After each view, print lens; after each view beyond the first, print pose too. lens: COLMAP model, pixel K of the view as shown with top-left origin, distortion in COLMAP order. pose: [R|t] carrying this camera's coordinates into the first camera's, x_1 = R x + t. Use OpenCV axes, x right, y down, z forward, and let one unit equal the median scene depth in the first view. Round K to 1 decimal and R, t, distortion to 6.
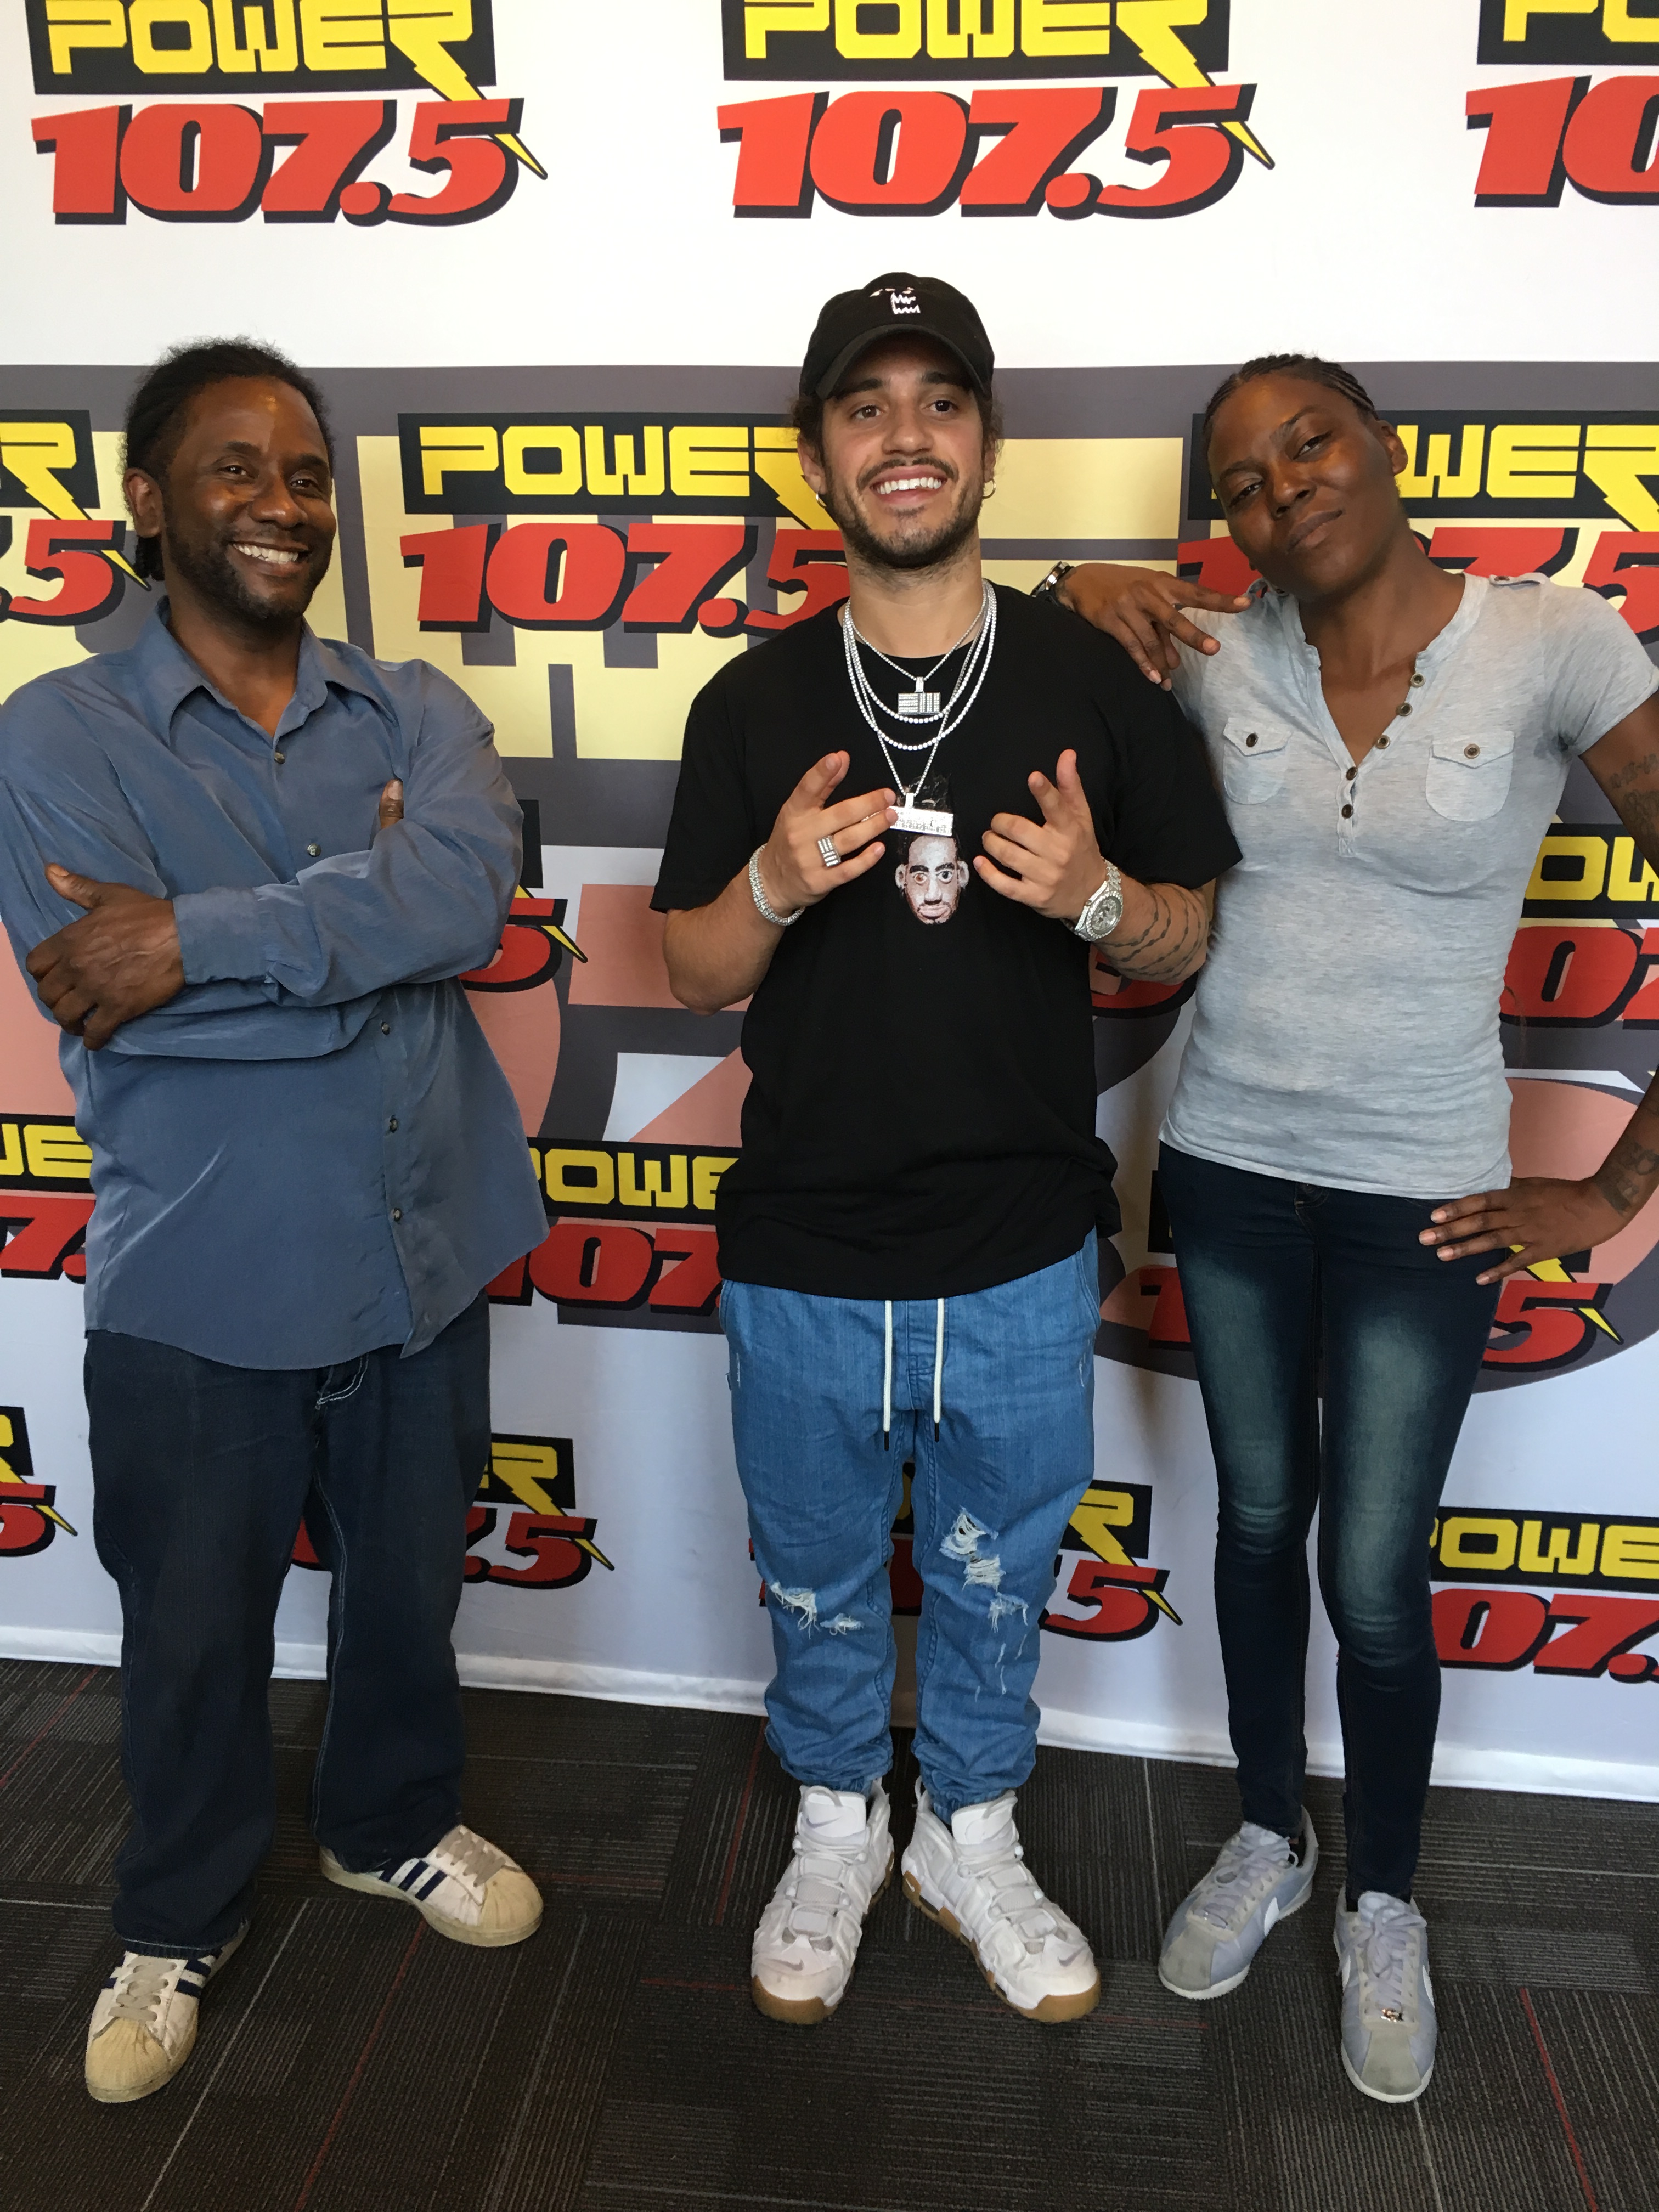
lens RADIAL K [[1892.5, 0, 828.3], [0, 1892.5, 1095.8], [0, 0, 1]] dist [0.090839, -0.140997]
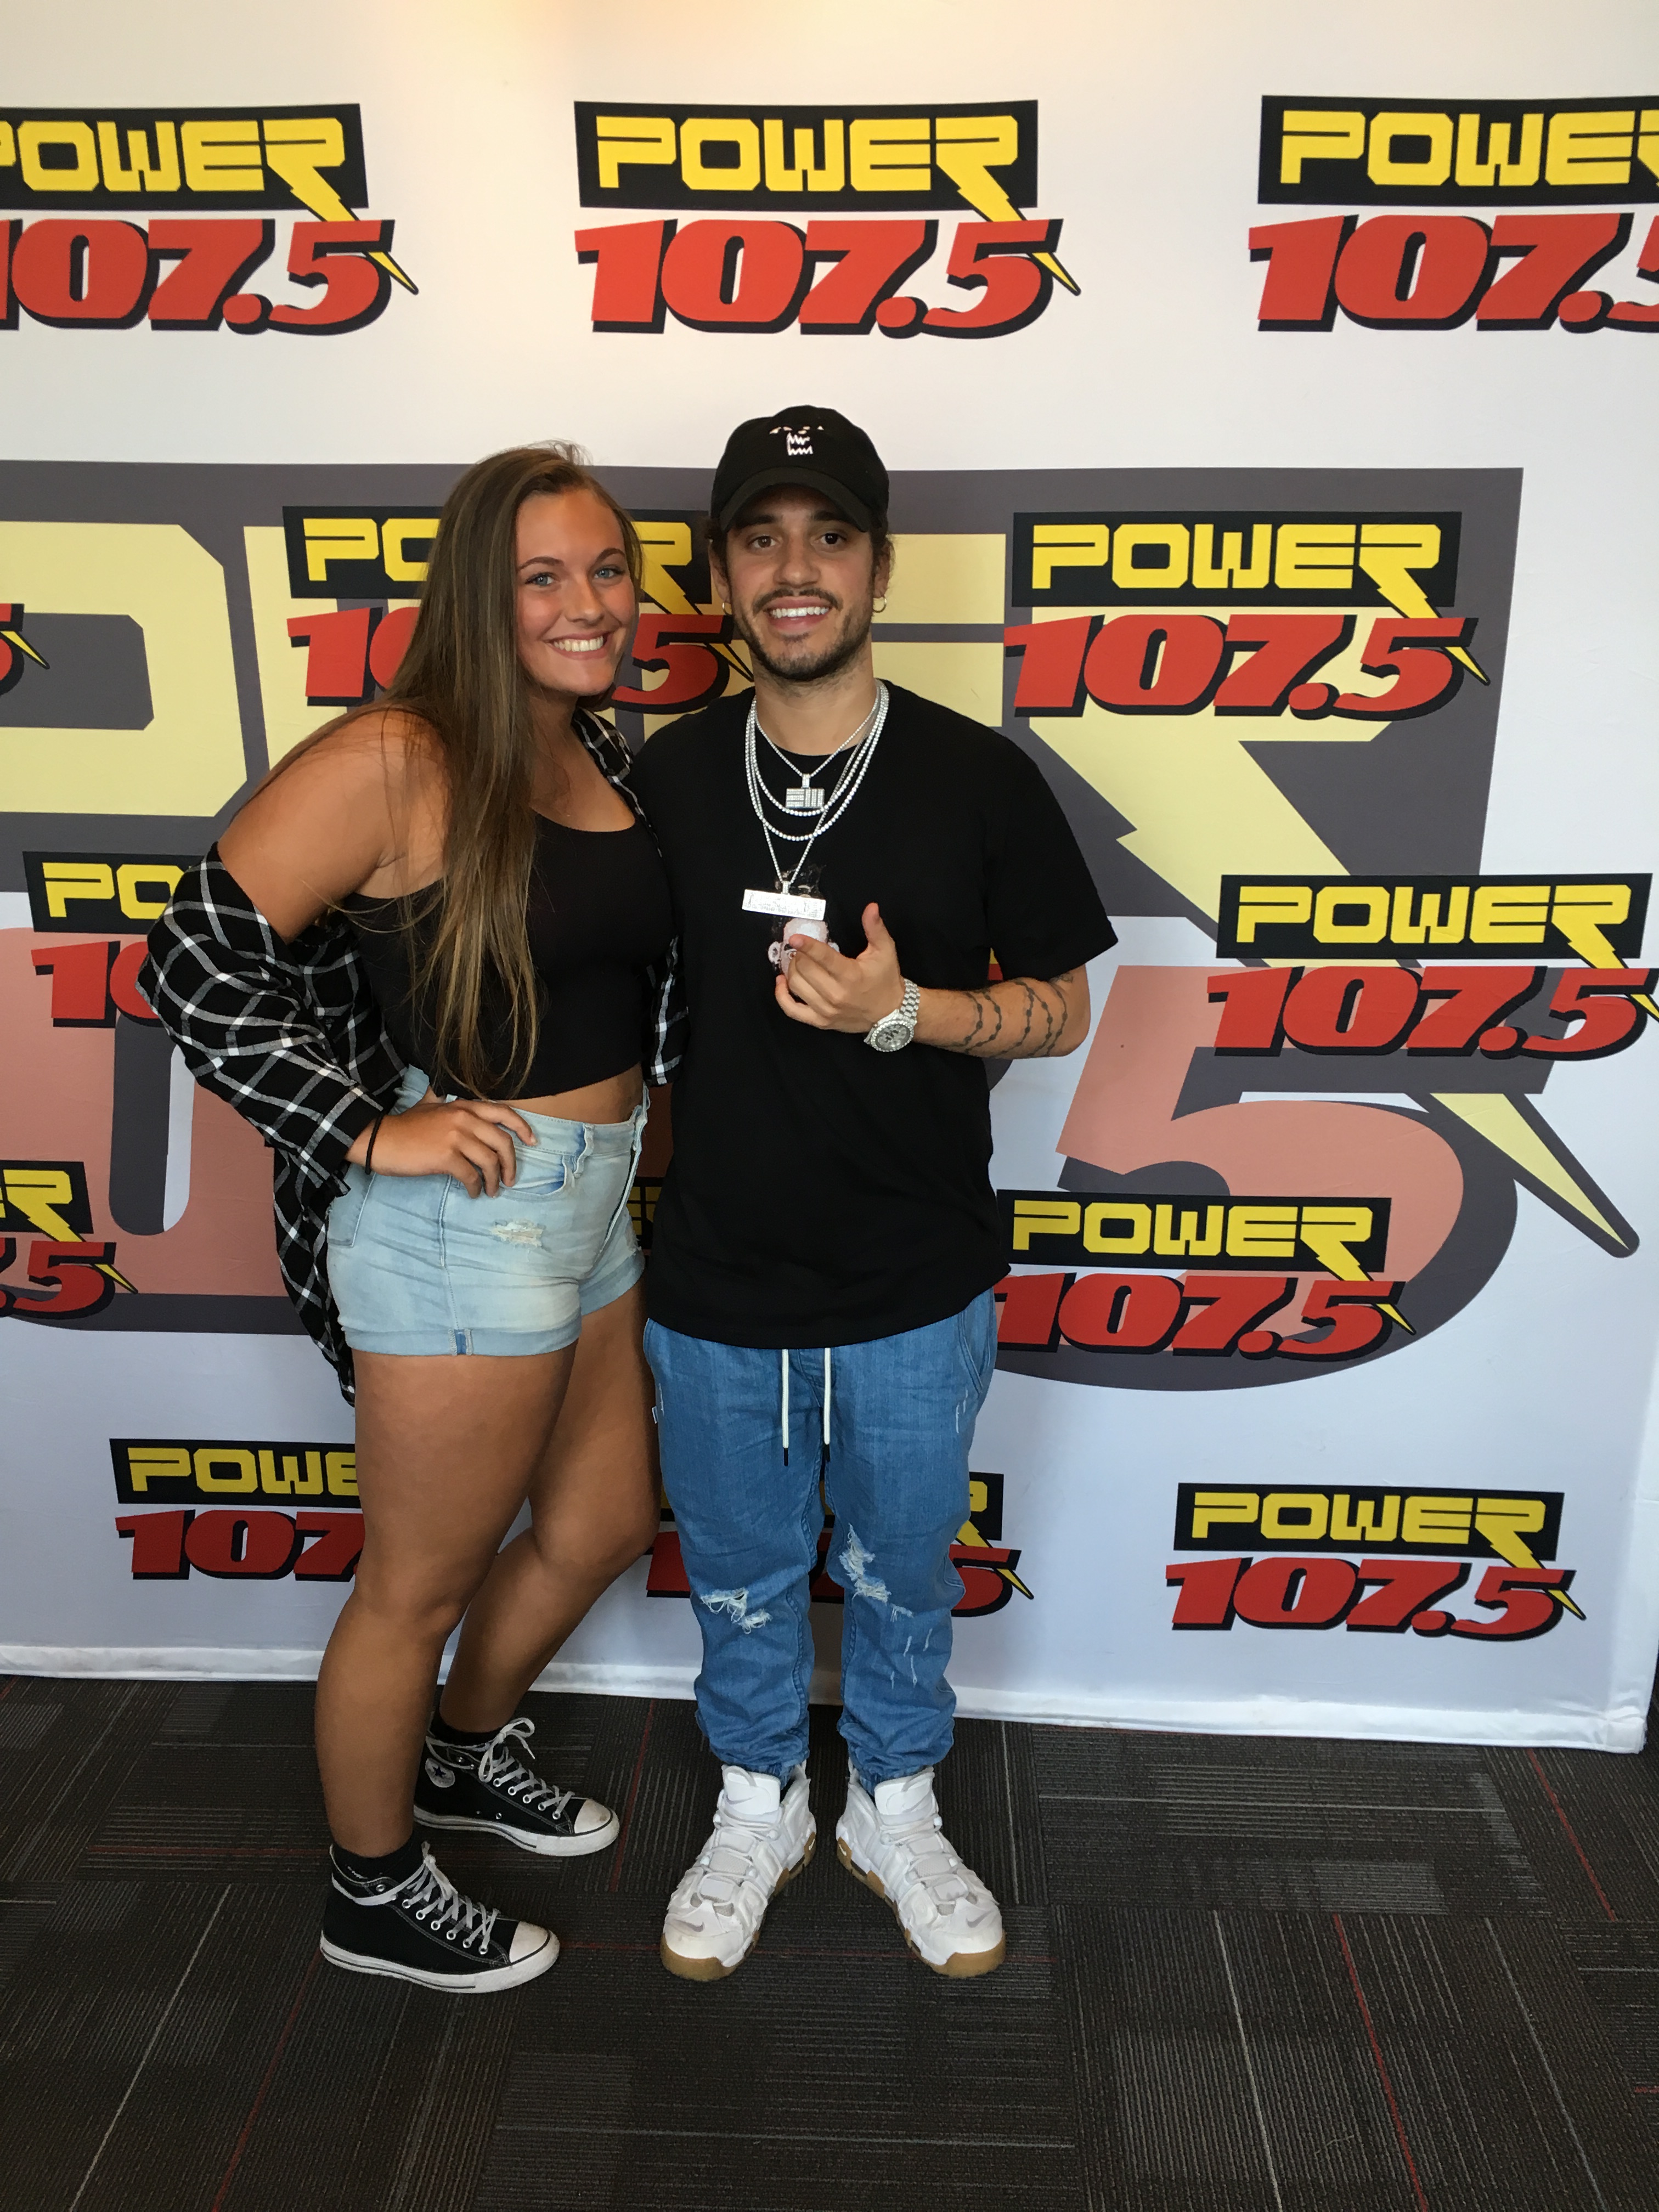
lens RADIAL K [[1893.9, 0, 828.7], [0, 1893.9, 1095.2], [0, 0, 1]] dist [0.097788, -0.149173]
pose [[0.998011, -0.021202, 0.059370, 0.010108], [0.020360, 0.999684, 0.014748, -0.035904], [-0.059664, -0.013510, 0.998127, -0.096896]]
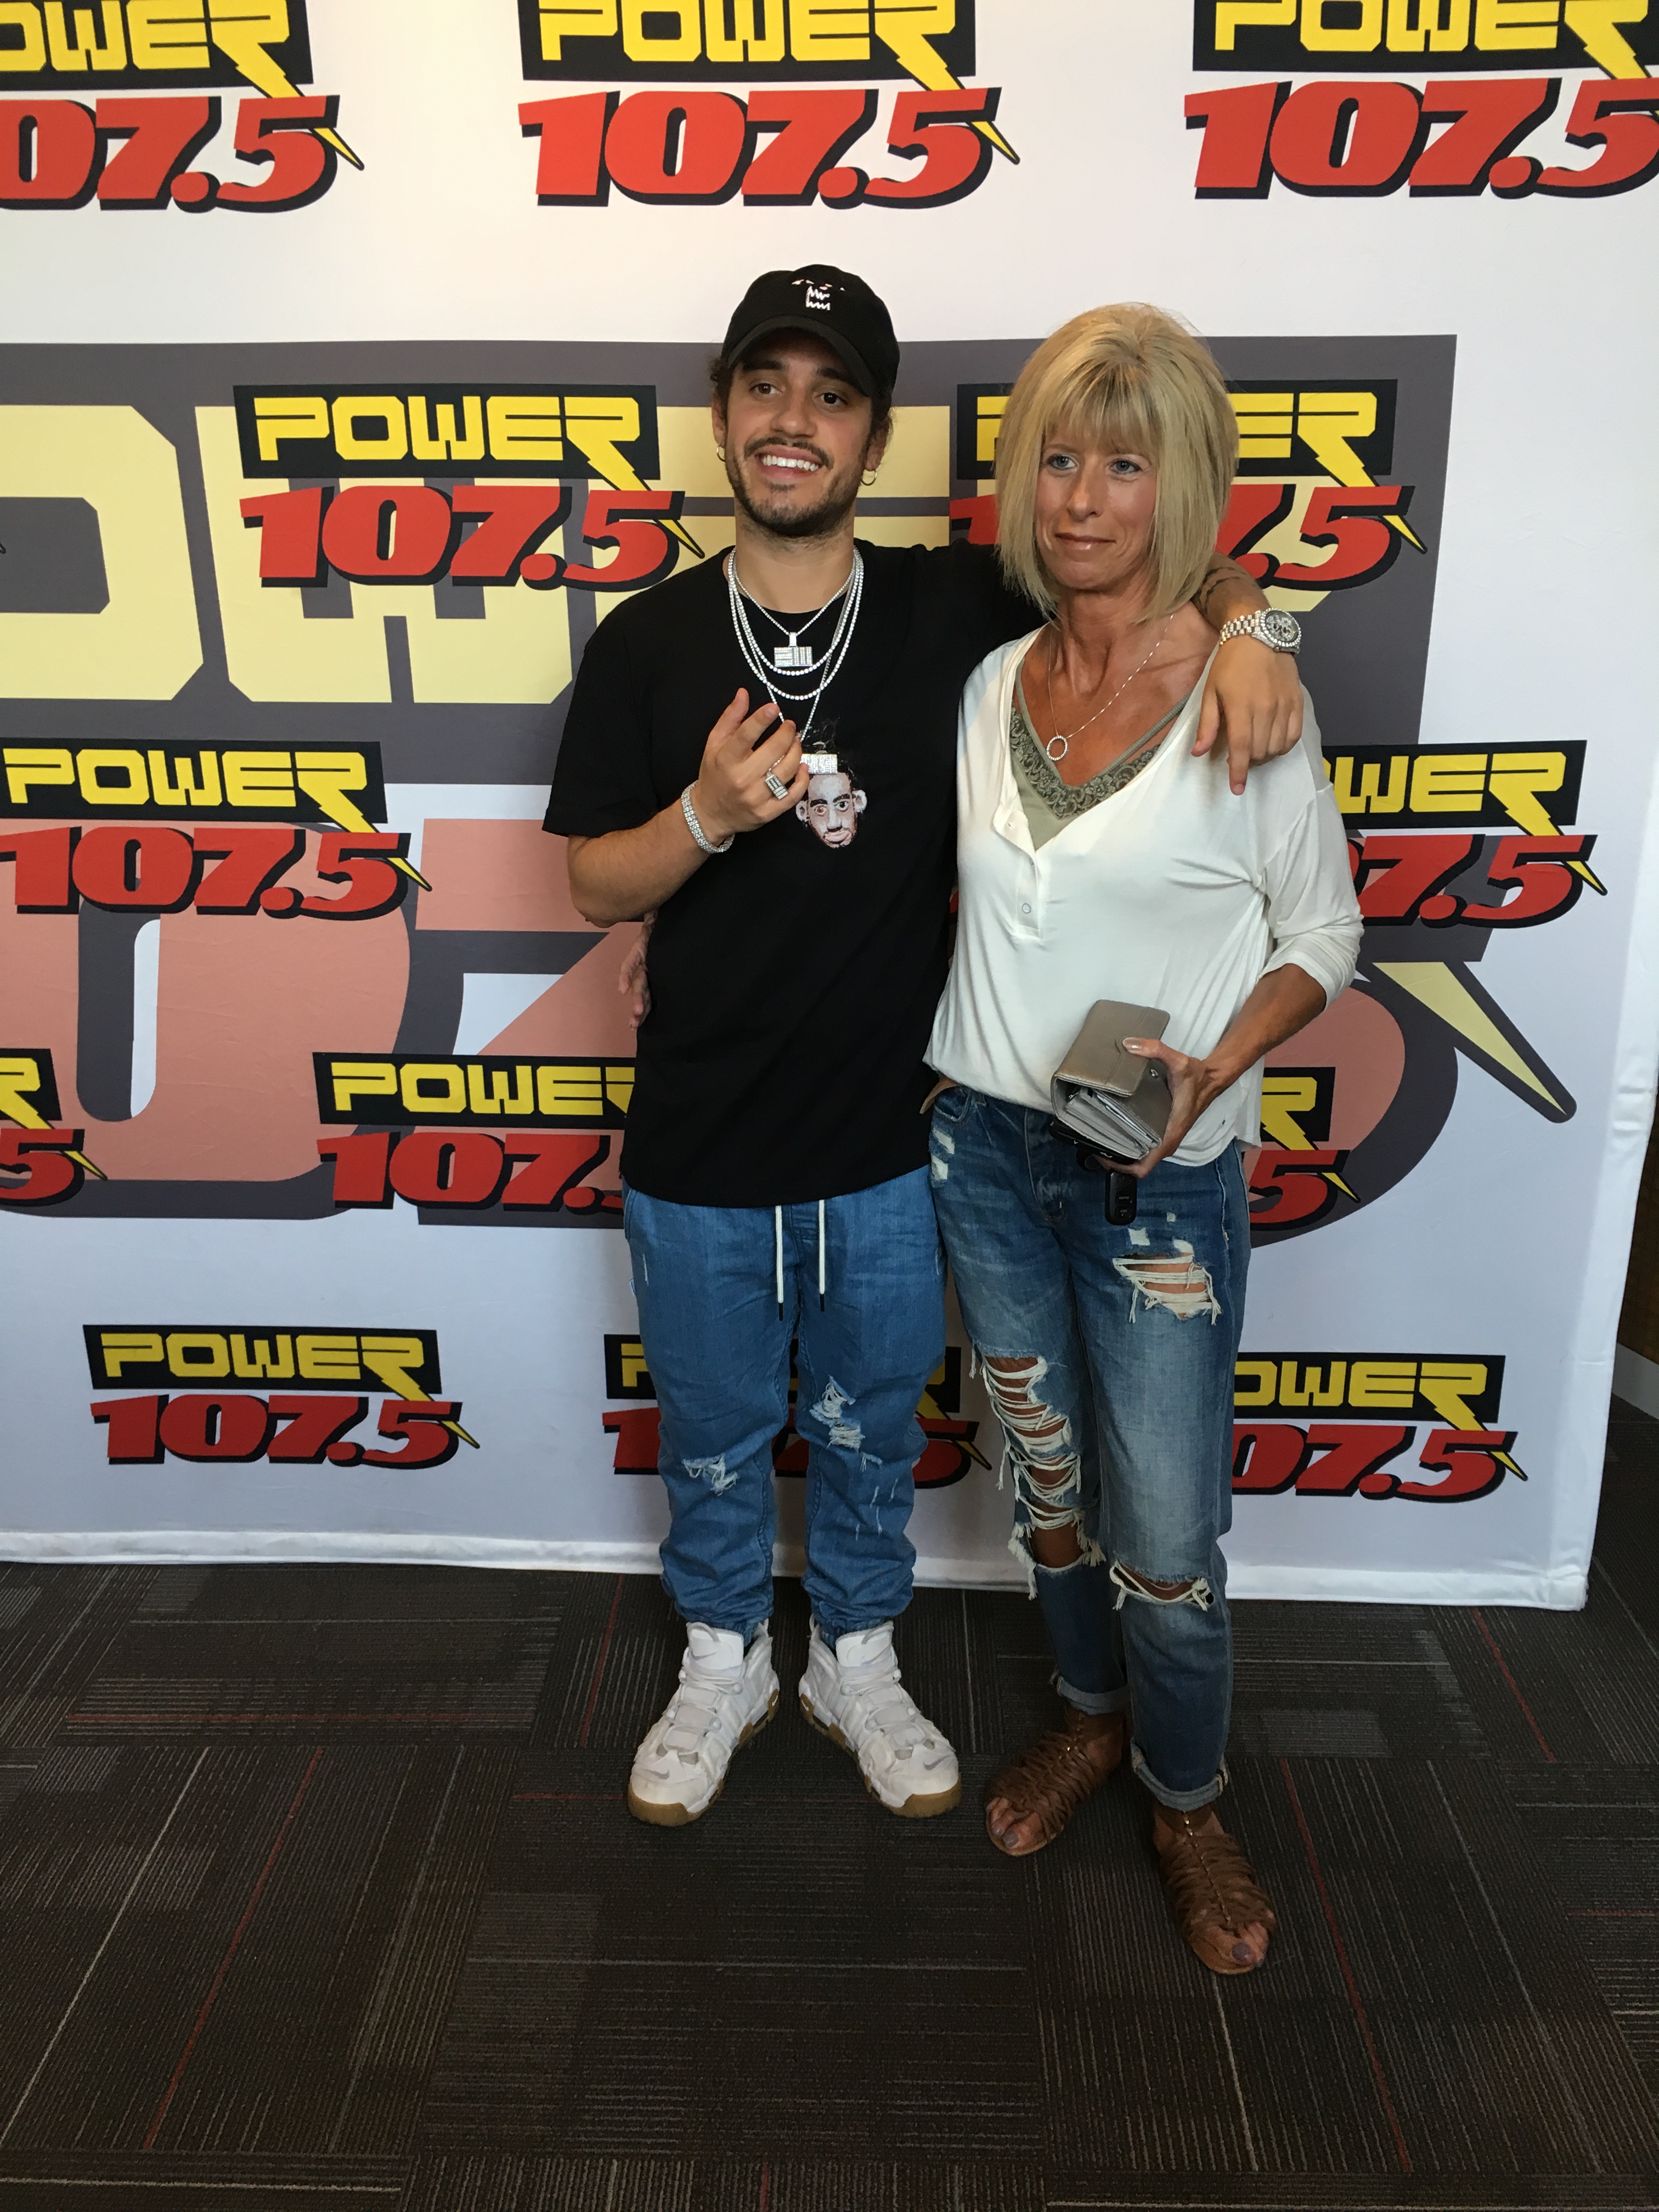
lens RADIAL K [[1892.5, 0, 828.3], [0, 1892.5, 1095.8], [0, 0, 1]] dist [0.090839, -0.140997]
pose [[0.997204, -0.033008, 0.067048, 0.025008], [0.030630, 0.998875, 0.036190, 0.015948], [-0.068167, -0.034035, 0.997093, -0.118643]]
